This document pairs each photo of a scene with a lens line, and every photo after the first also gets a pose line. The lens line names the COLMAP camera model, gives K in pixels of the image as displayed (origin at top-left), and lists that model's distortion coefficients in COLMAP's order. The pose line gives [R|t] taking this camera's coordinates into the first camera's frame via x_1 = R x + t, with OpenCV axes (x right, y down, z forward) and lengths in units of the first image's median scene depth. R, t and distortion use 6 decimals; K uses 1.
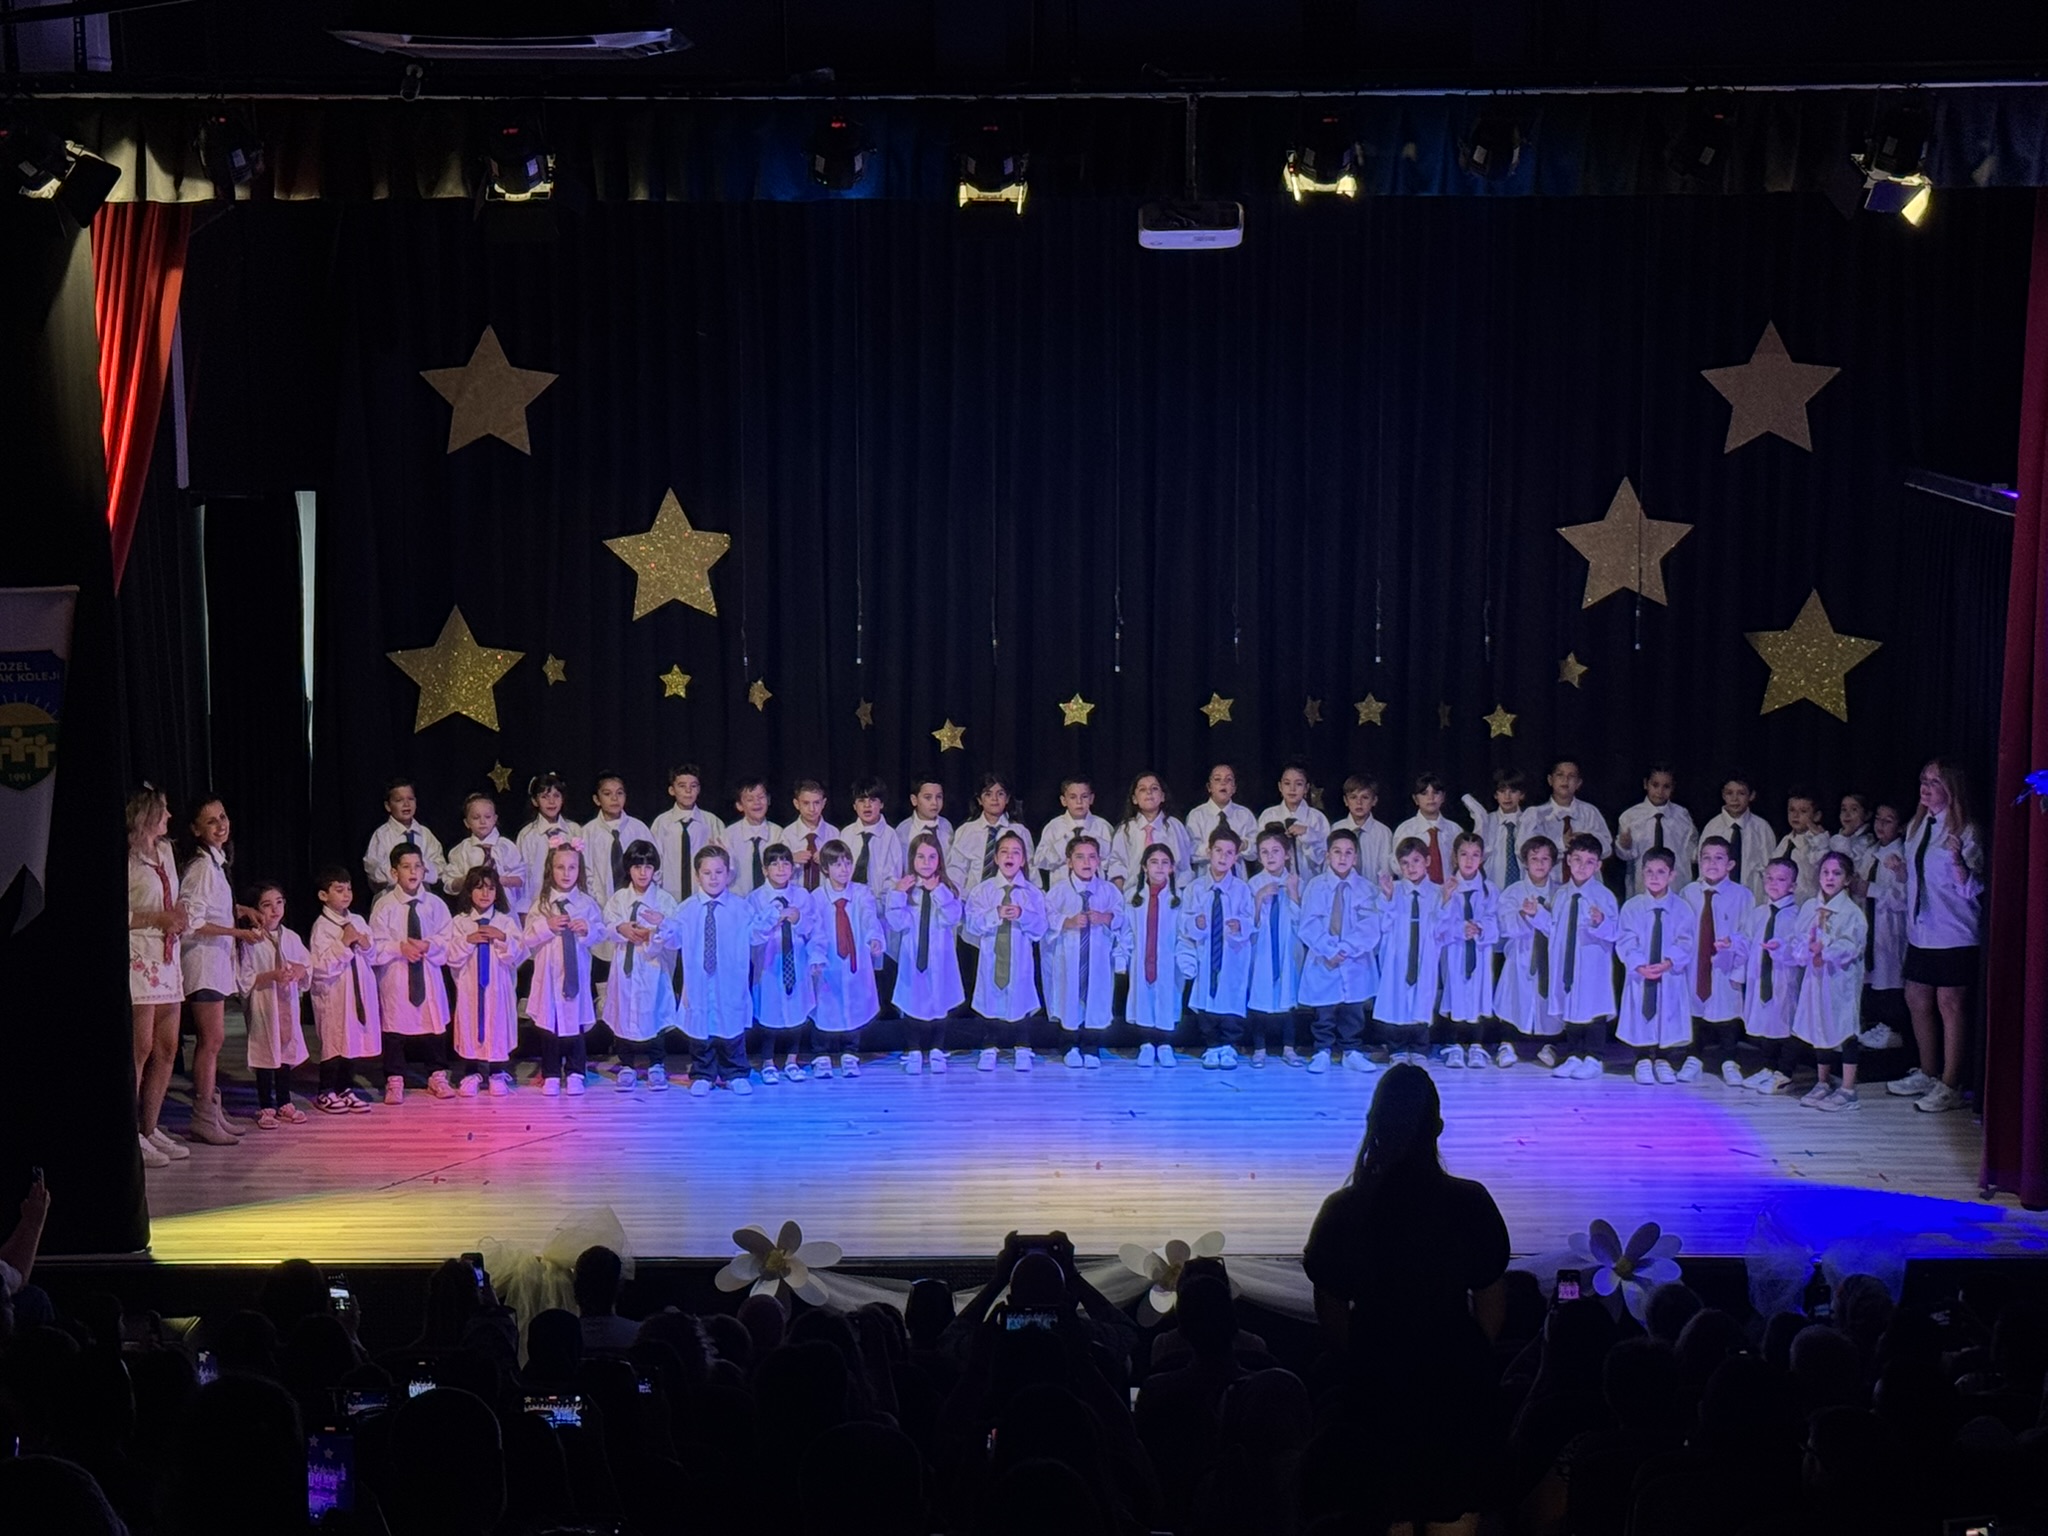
lens RADIAL K [[3946.0, 0, 1024.0], [0, 3946.0, 768.0], [0, 0, 1]] dist [0.054403, -0.082030]
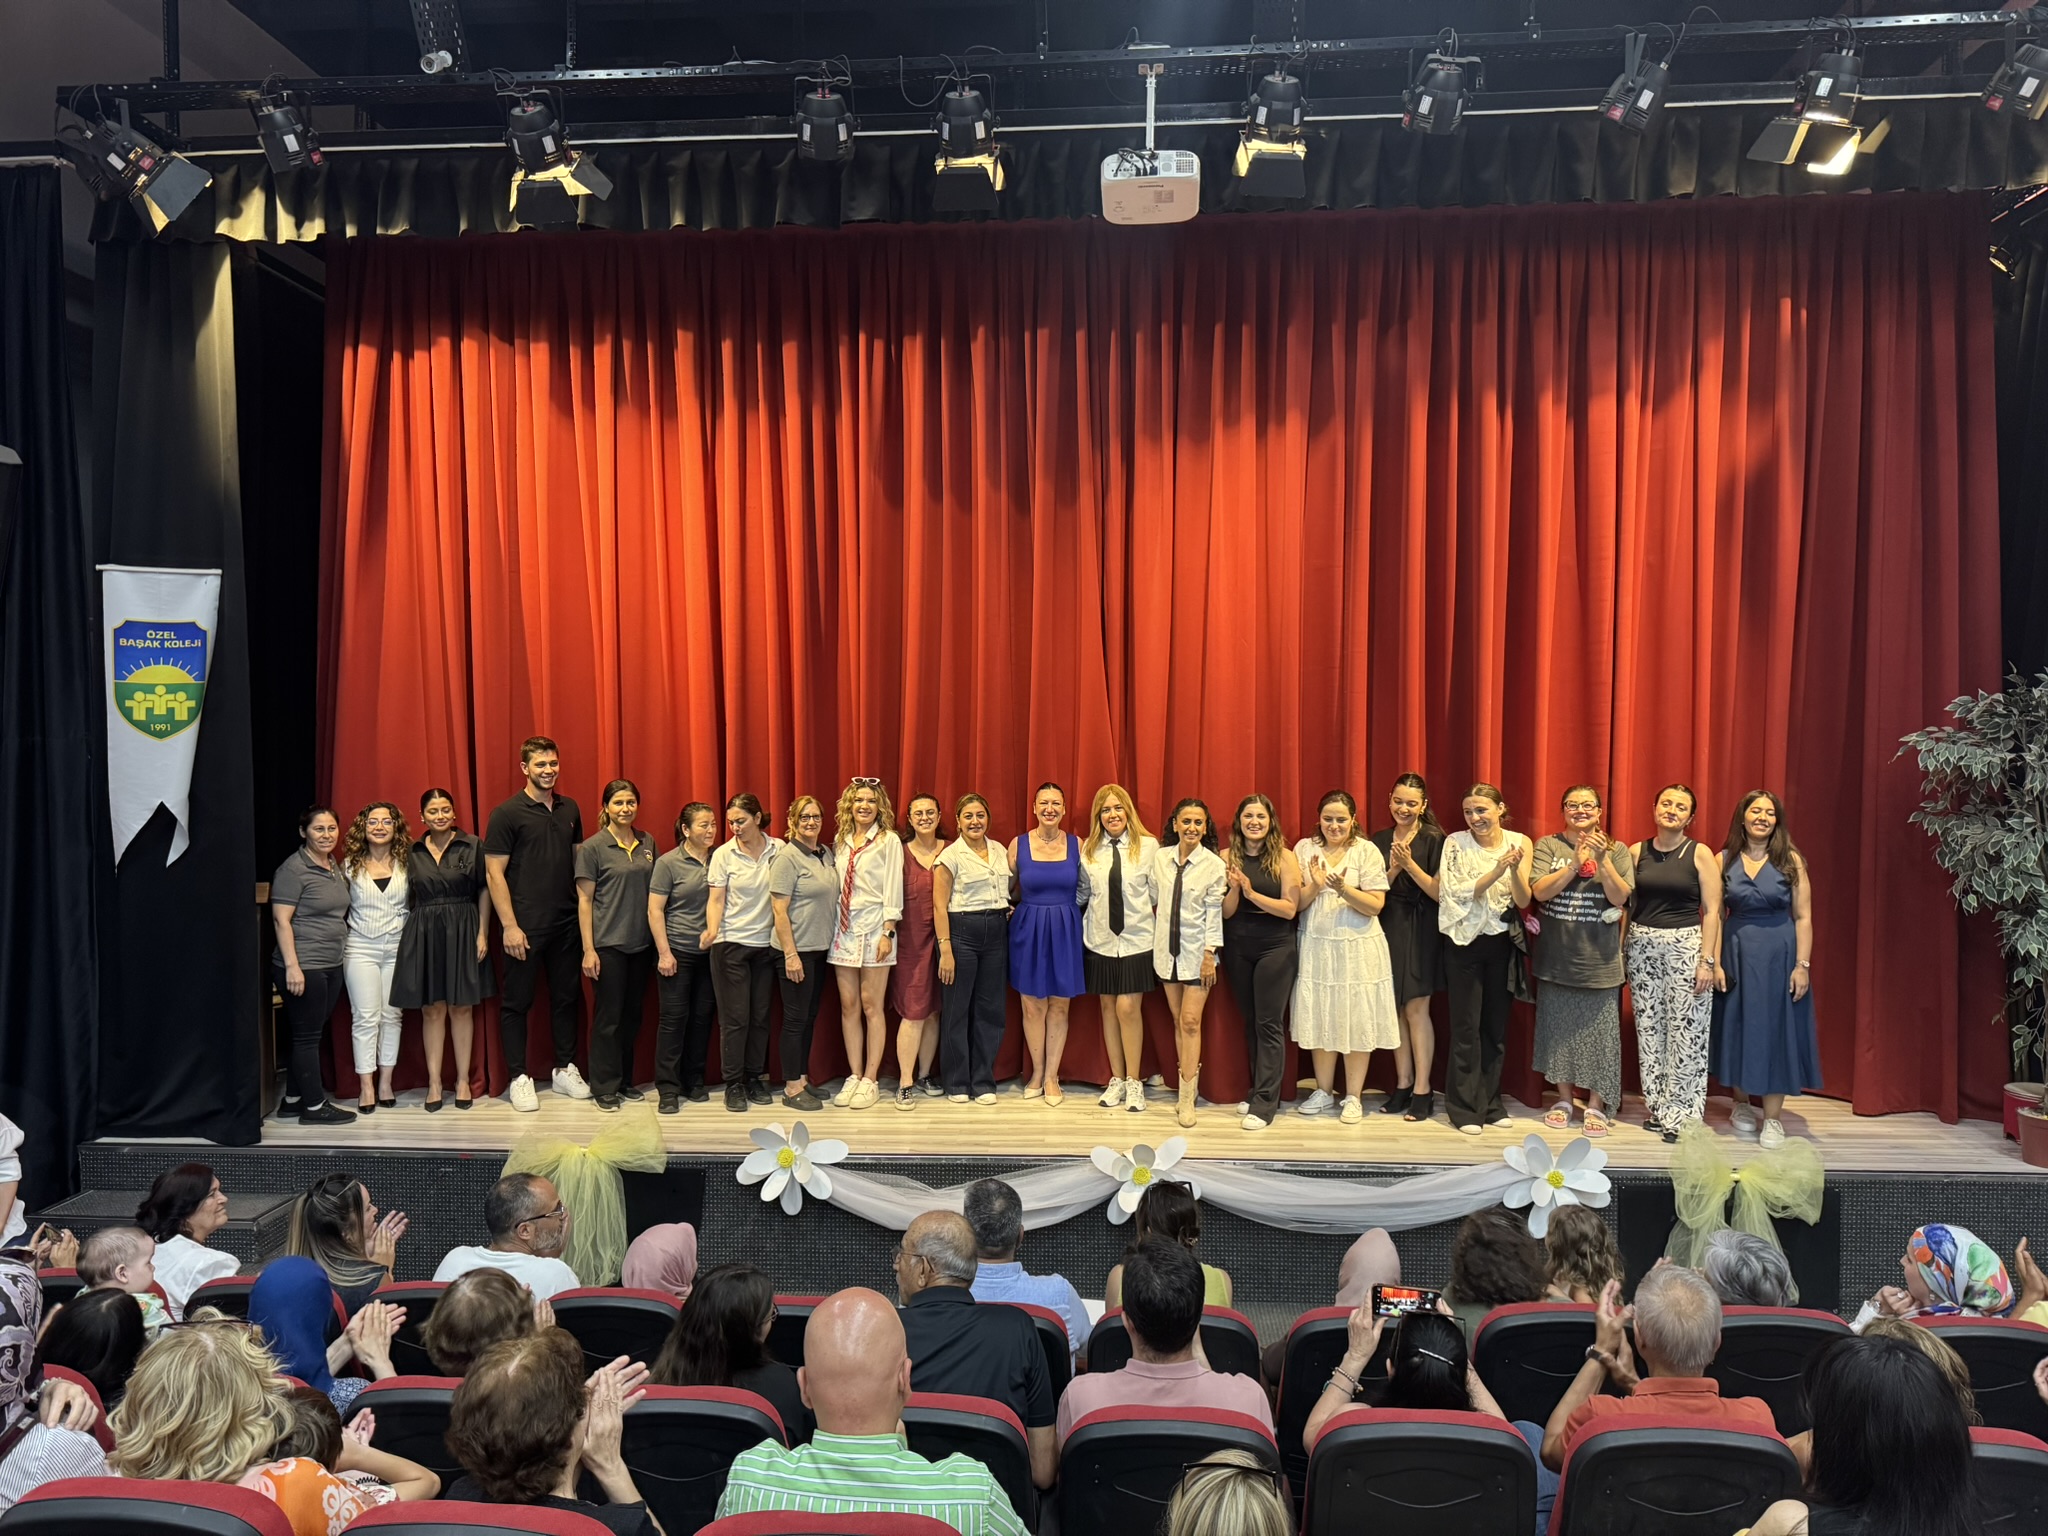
lens RADIAL K [[1448.3, 0, 1024.0], [0, 1448.3, 768.0], [0, 0, 1]] dist [0.004414, 0.001156]
pose [[0.998626, 0.004201, -0.052239, 0.027414], [-0.010200, 0.993299, -0.115118, 0.062926], [0.051405, 0.115492, 0.991977, 0.595697]]
